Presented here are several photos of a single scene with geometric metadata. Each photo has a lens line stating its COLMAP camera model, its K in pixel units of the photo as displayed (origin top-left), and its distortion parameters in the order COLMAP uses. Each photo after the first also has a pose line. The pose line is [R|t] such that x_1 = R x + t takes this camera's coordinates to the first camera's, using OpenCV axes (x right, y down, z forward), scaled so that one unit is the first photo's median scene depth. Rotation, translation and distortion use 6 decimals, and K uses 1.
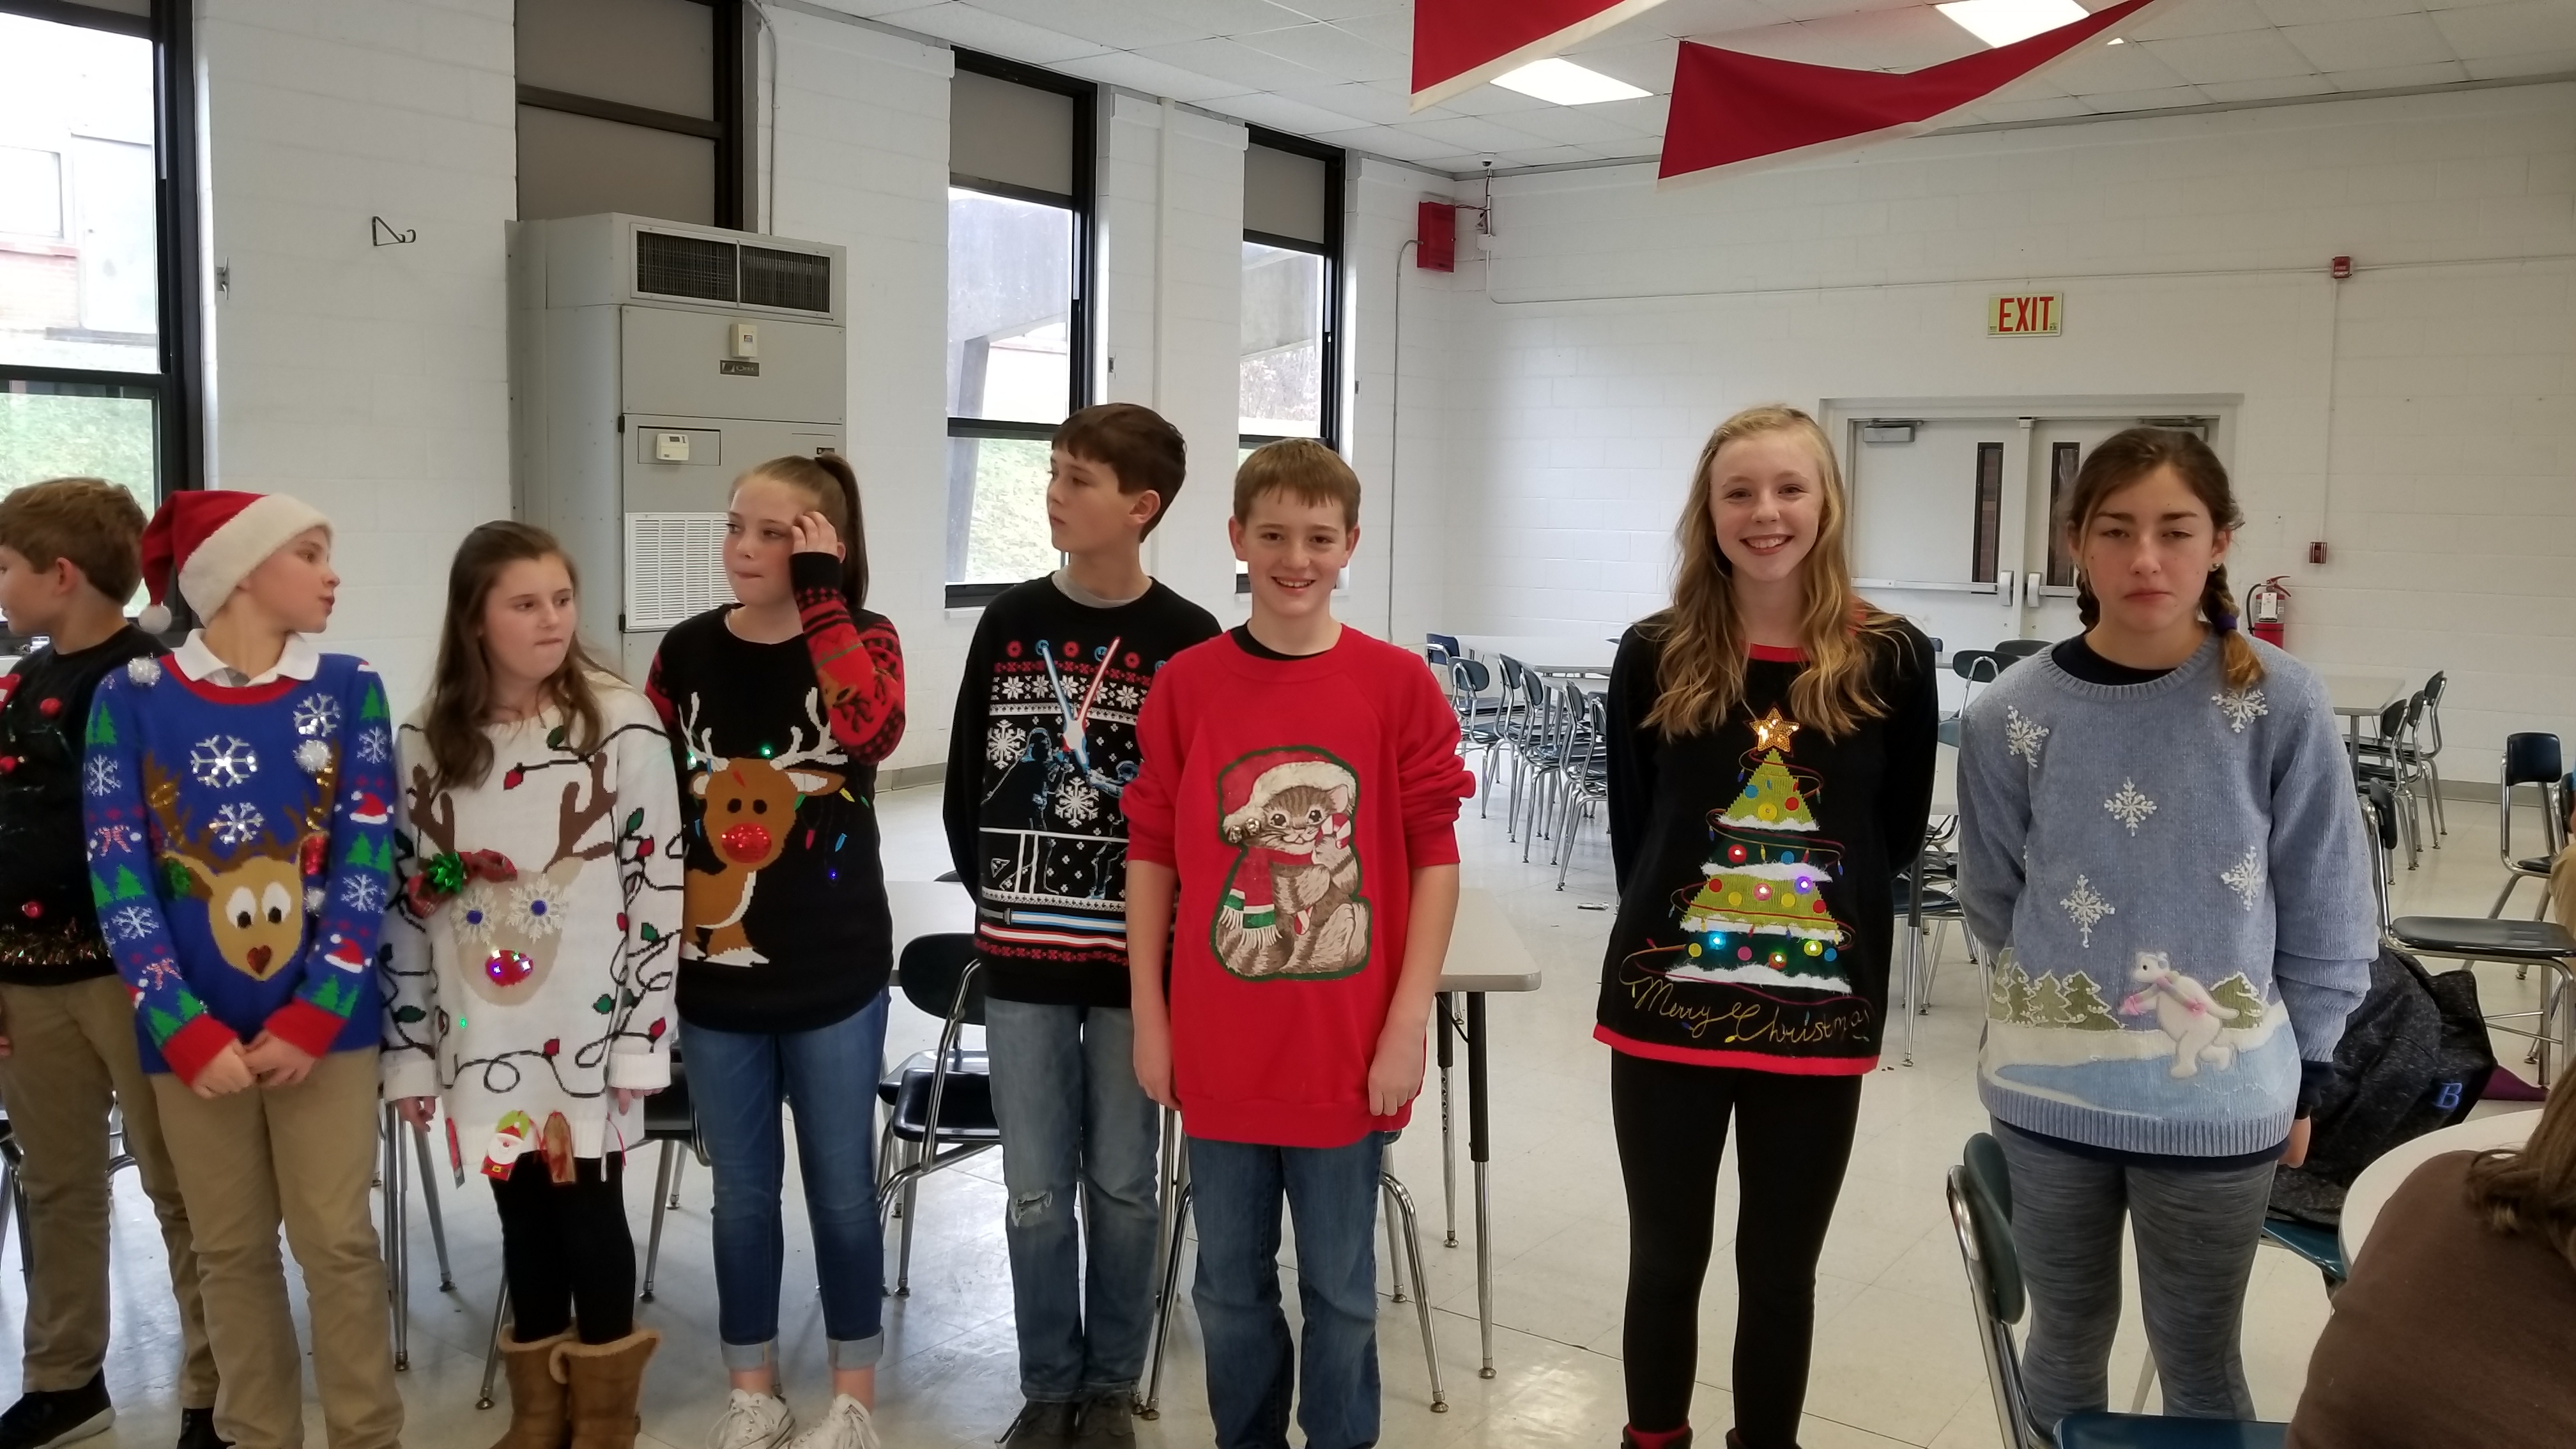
lens RADIAL K [[2093.4, 0, 1297.5], [0, 2093.4, 716.5], [0, 0, 1]] dist [0.010185, -0.040792]
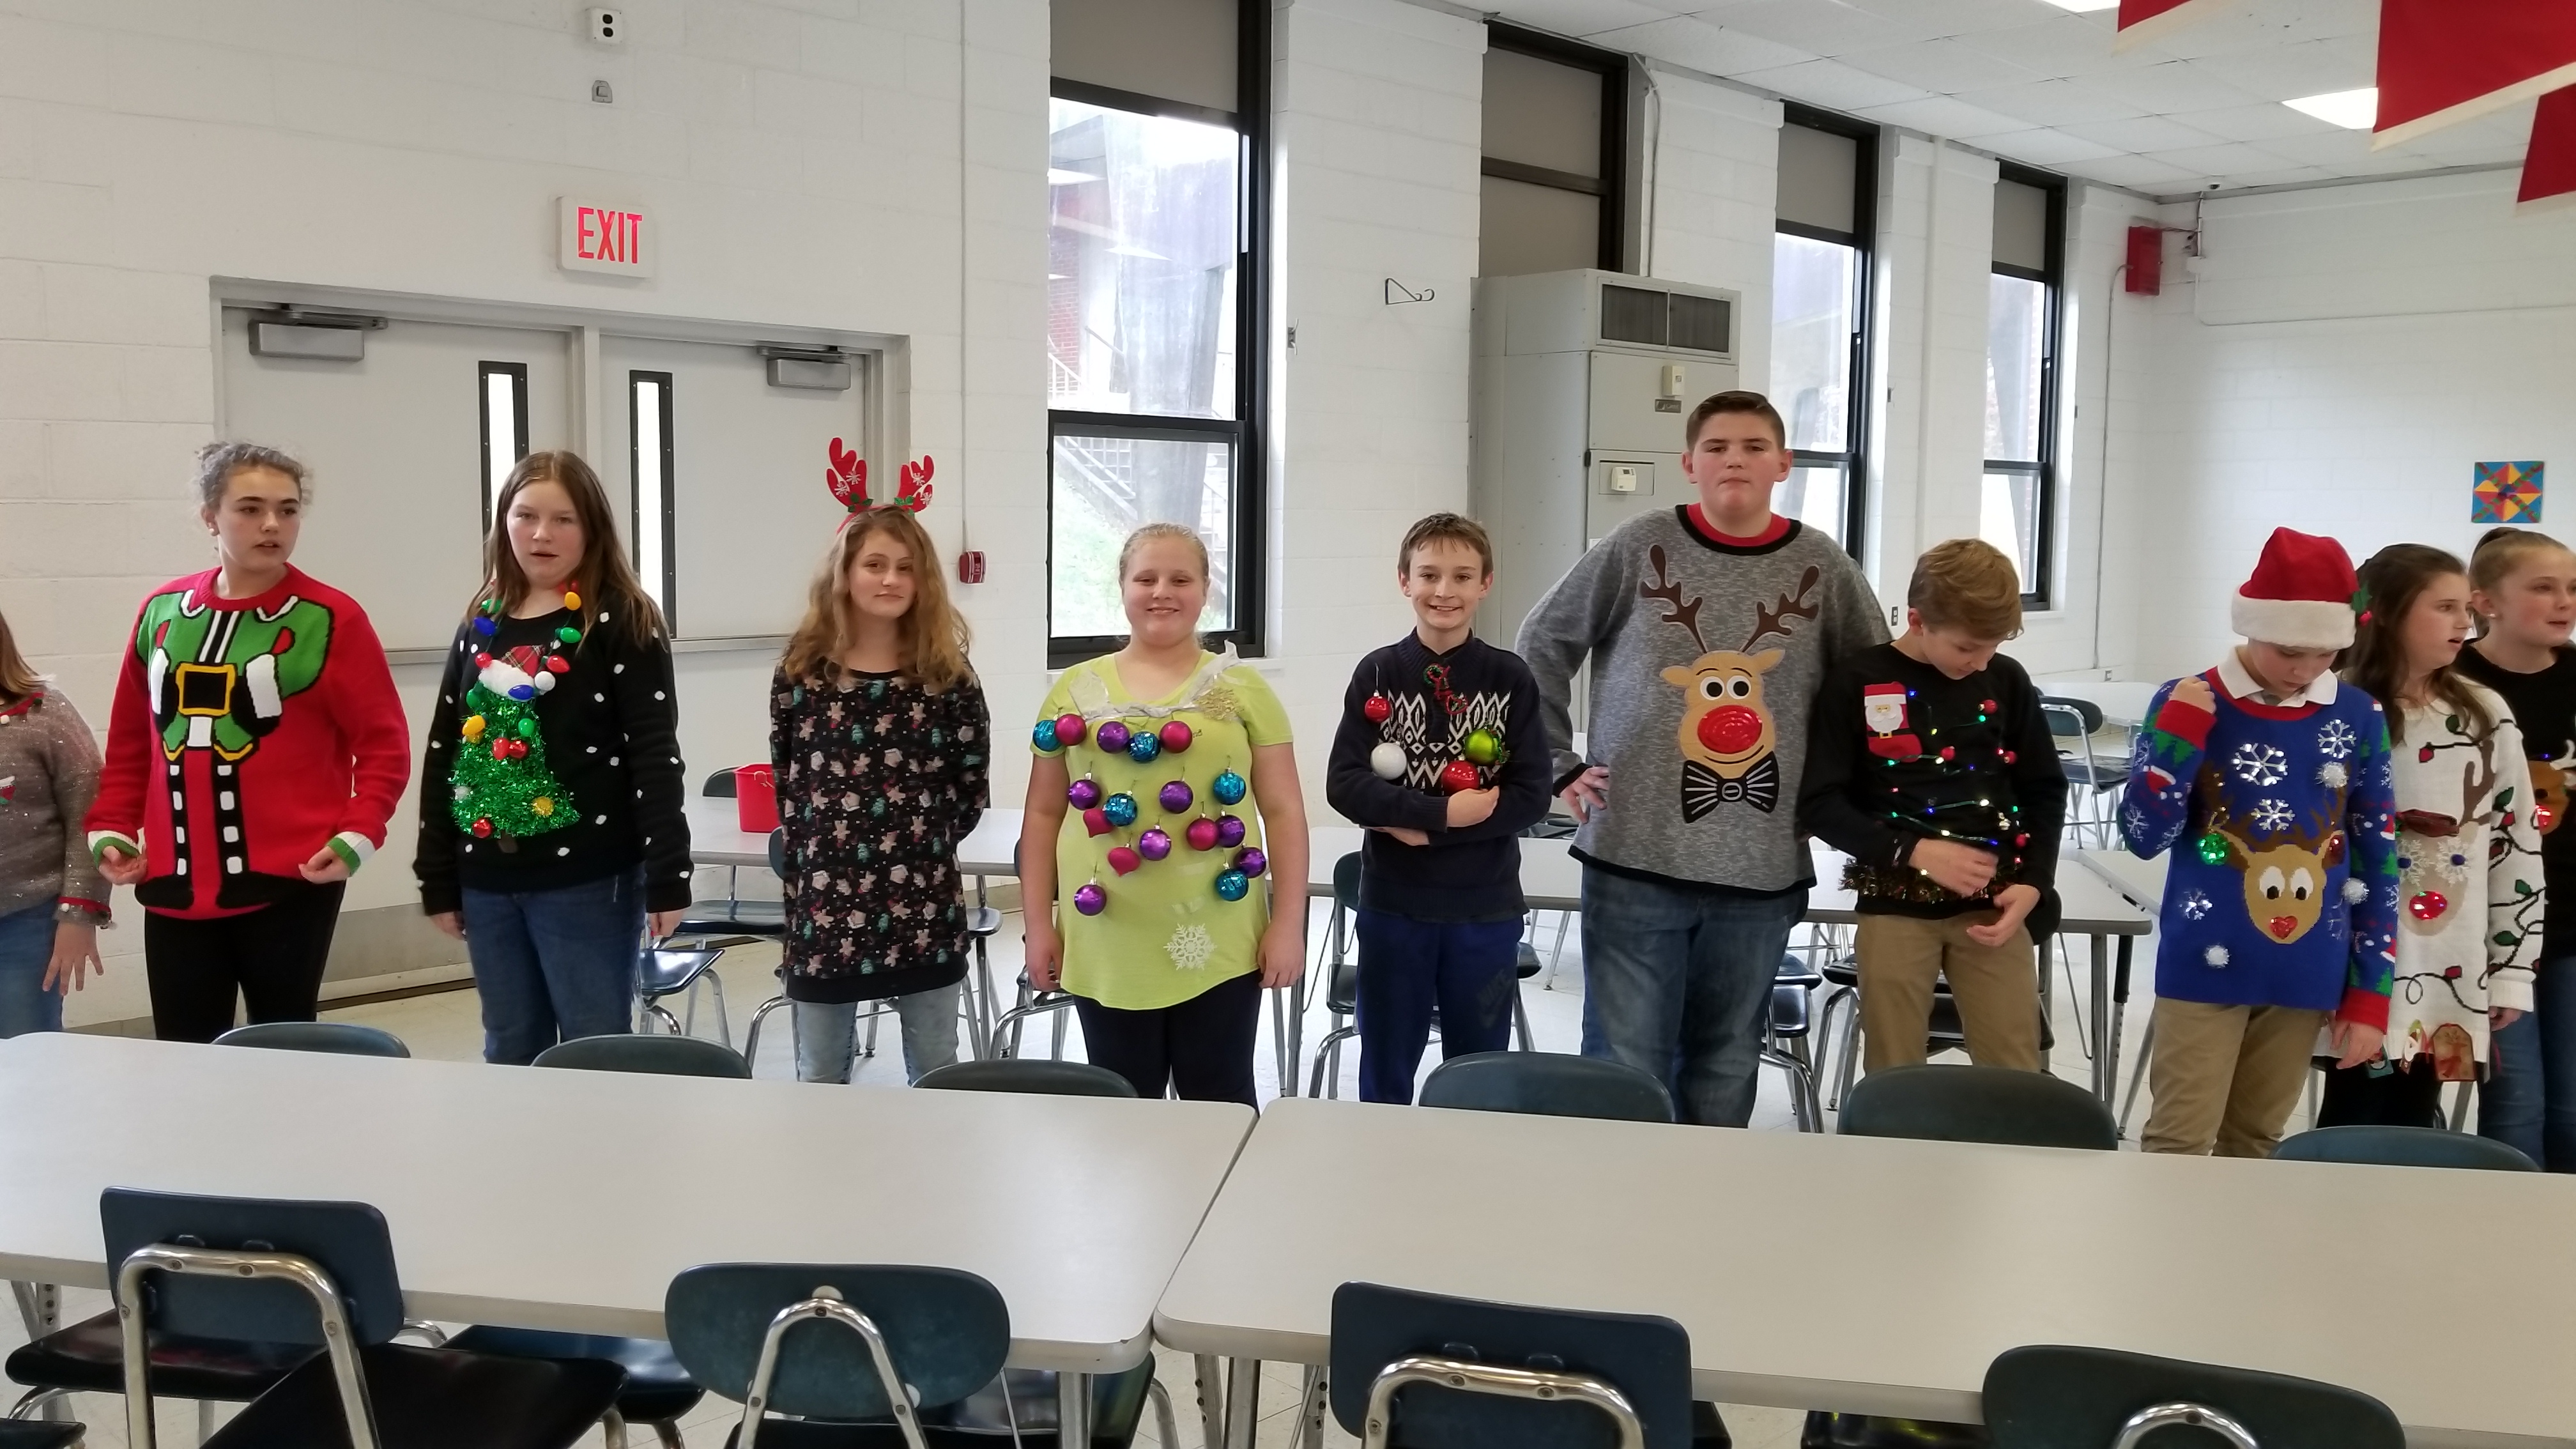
lens RADIAL K [[2093.4, 0, 1278.6], [0, 2093.4, 701.9], [0, 0, 1]] dist [0.010185, -0.040792]
pose [[0.977635, 0.016744, -0.209642, -0.229288], [-0.020408, 0.999674, -0.015328, 0.008514], [0.209317, 0.019264, 0.977658, -0.105037]]
